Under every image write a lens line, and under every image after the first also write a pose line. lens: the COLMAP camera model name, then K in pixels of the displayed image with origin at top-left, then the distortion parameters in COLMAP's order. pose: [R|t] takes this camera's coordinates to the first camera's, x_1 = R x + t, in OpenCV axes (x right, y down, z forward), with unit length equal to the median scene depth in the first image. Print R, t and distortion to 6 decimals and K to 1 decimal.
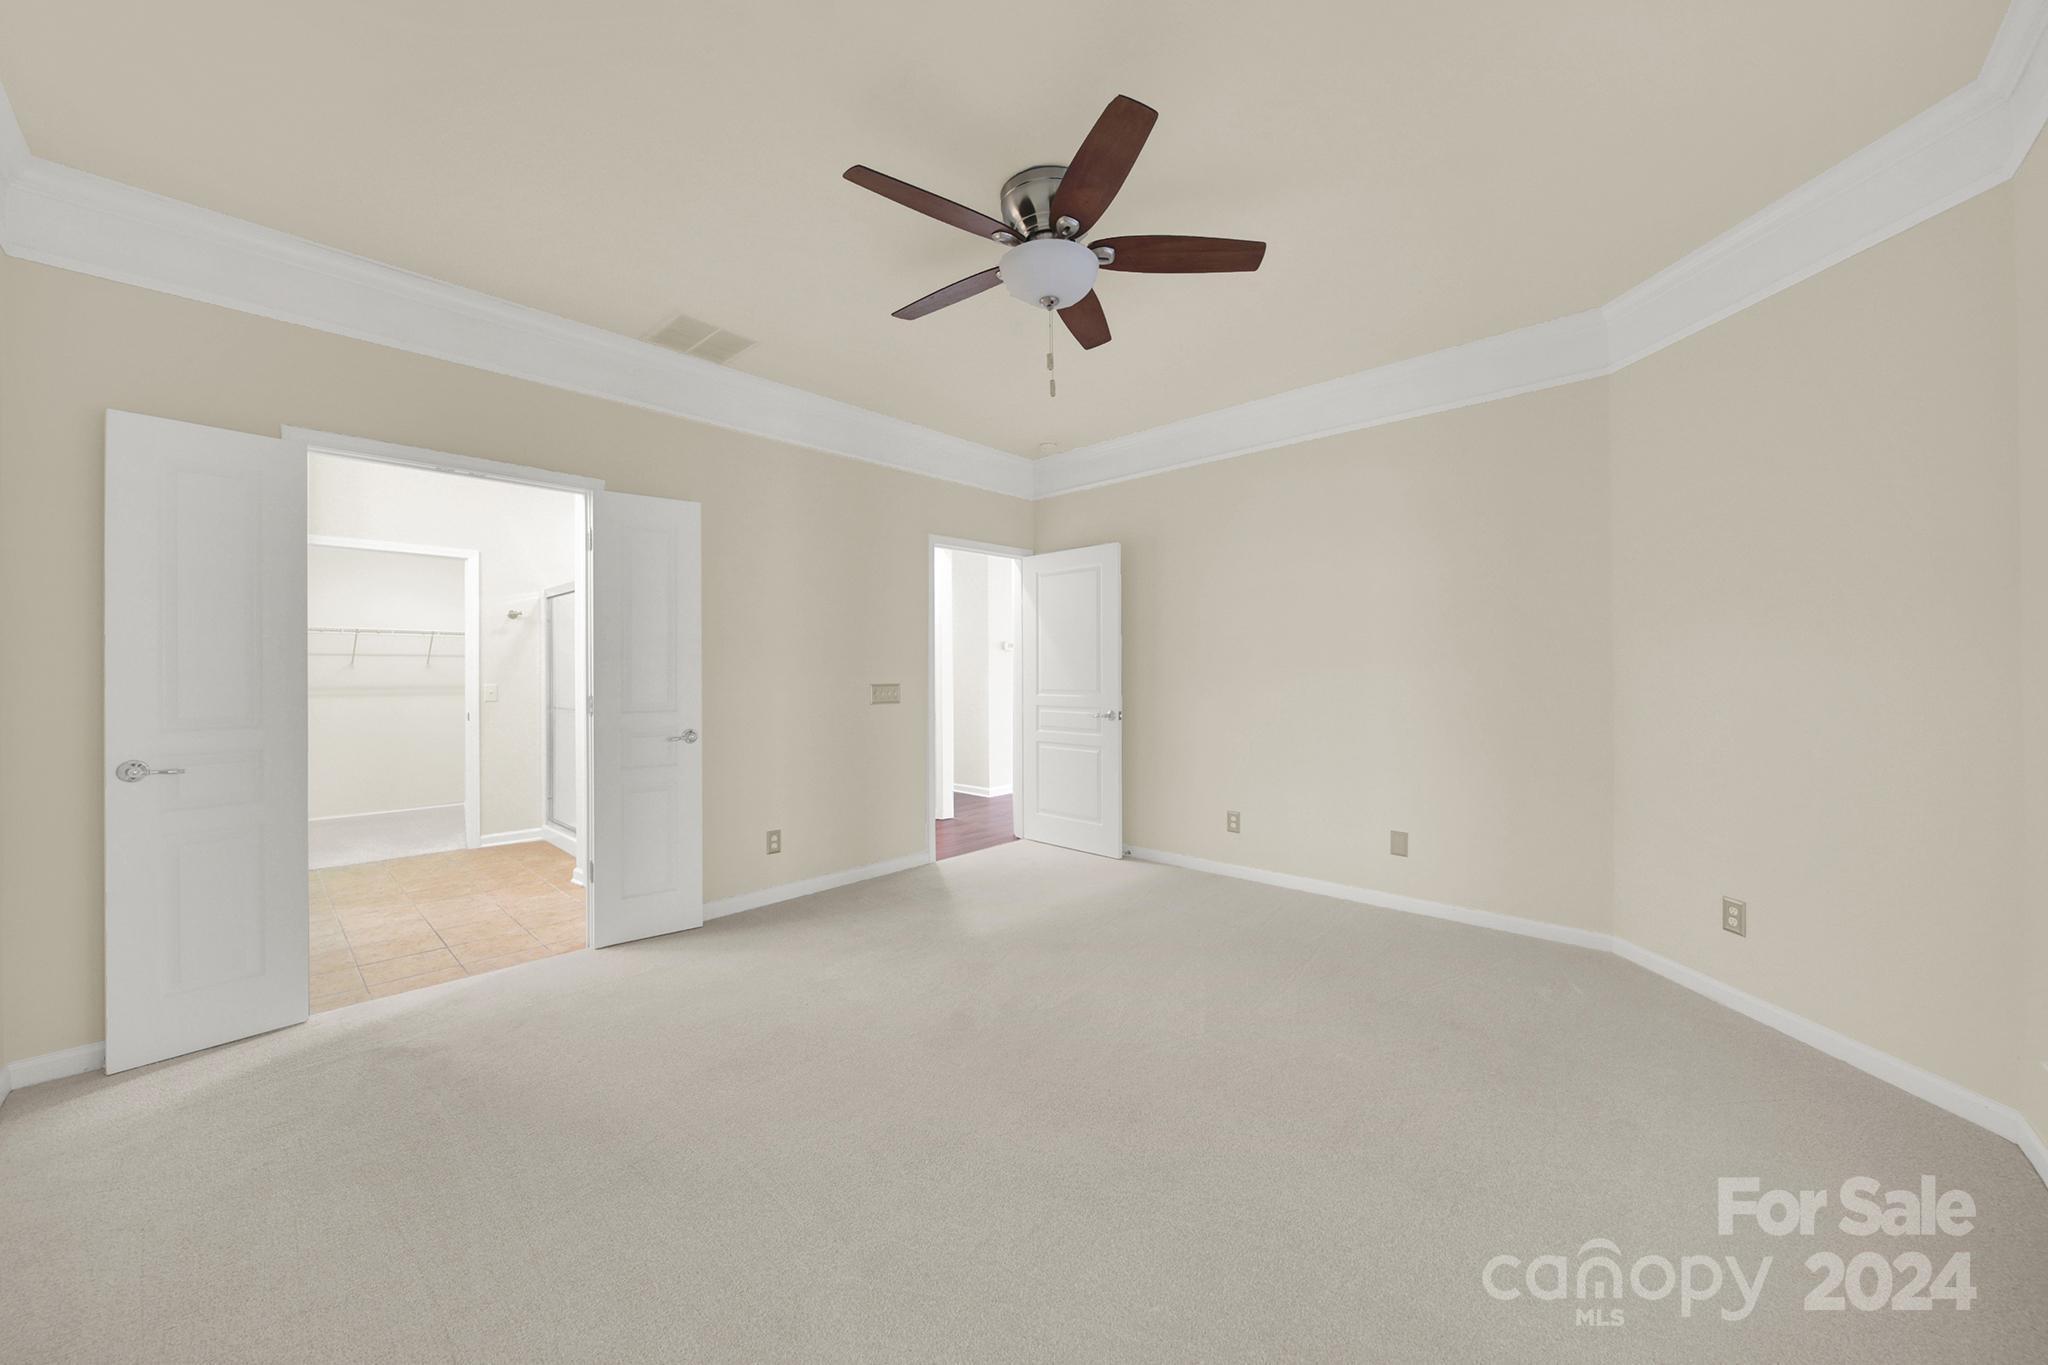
lens RADIAL K [[751.0, 0, 1023.2], [0, 751.0, 675.2], [0, 0, 1]] dist [-0.000592, -0.000062]
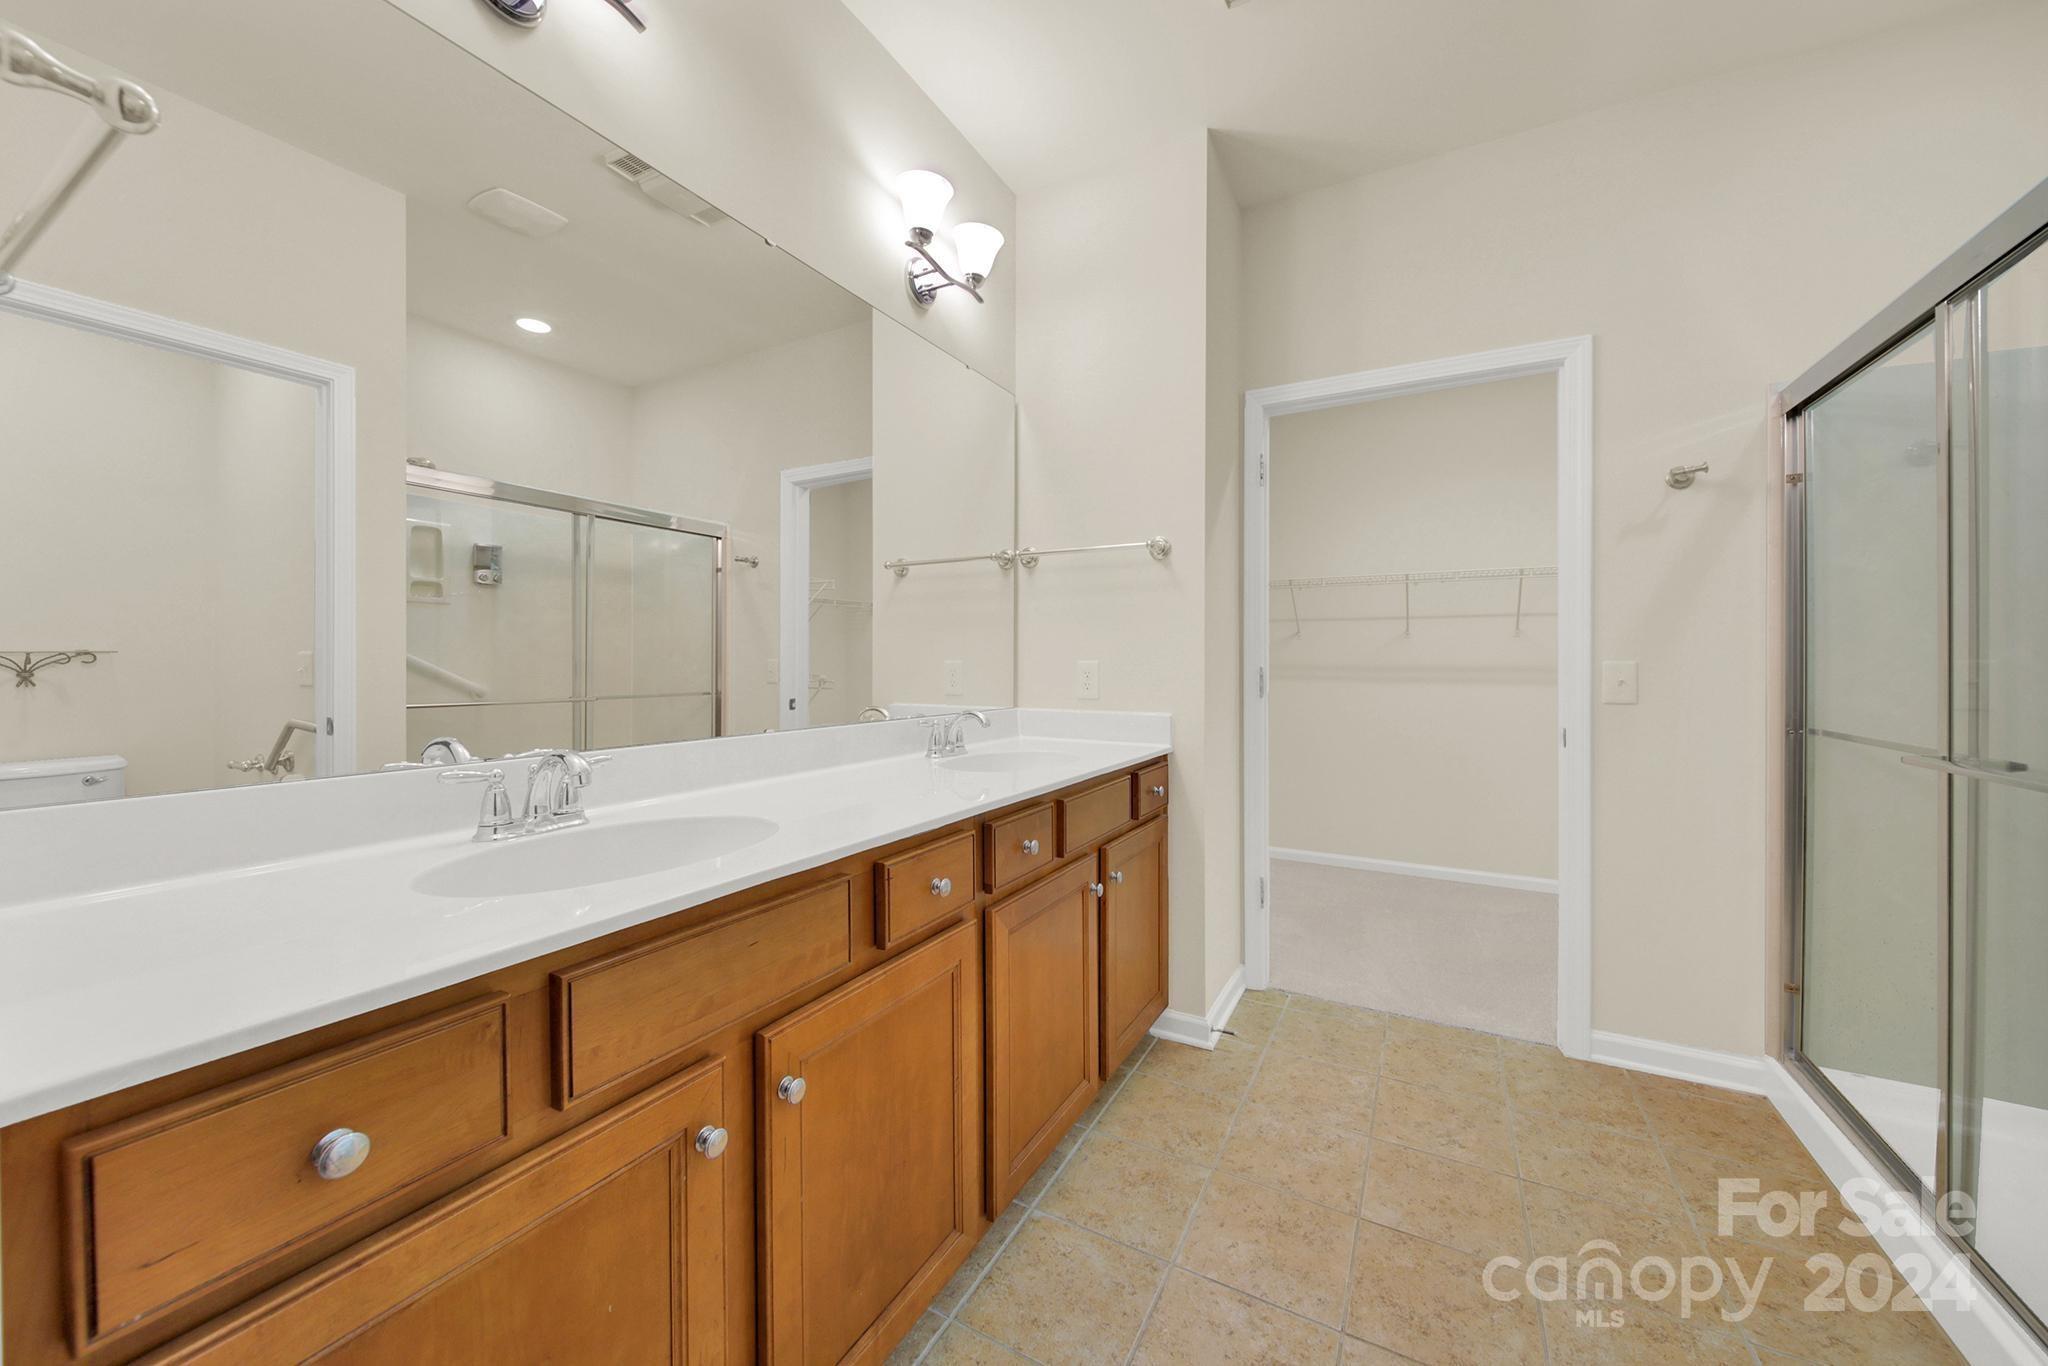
lens RADIAL K [[743.9, 0, 1031.3], [0, 743.9, 682.6], [0, 0, 1]] dist [-0.001139, -0.000103]
pose [[0.305026, 0.017292, -0.952187, -0.423691], [0.013838, 0.999649, 0.022587, 0.009905], [0.952243, -0.020066, 0.304680, 0.574895]]
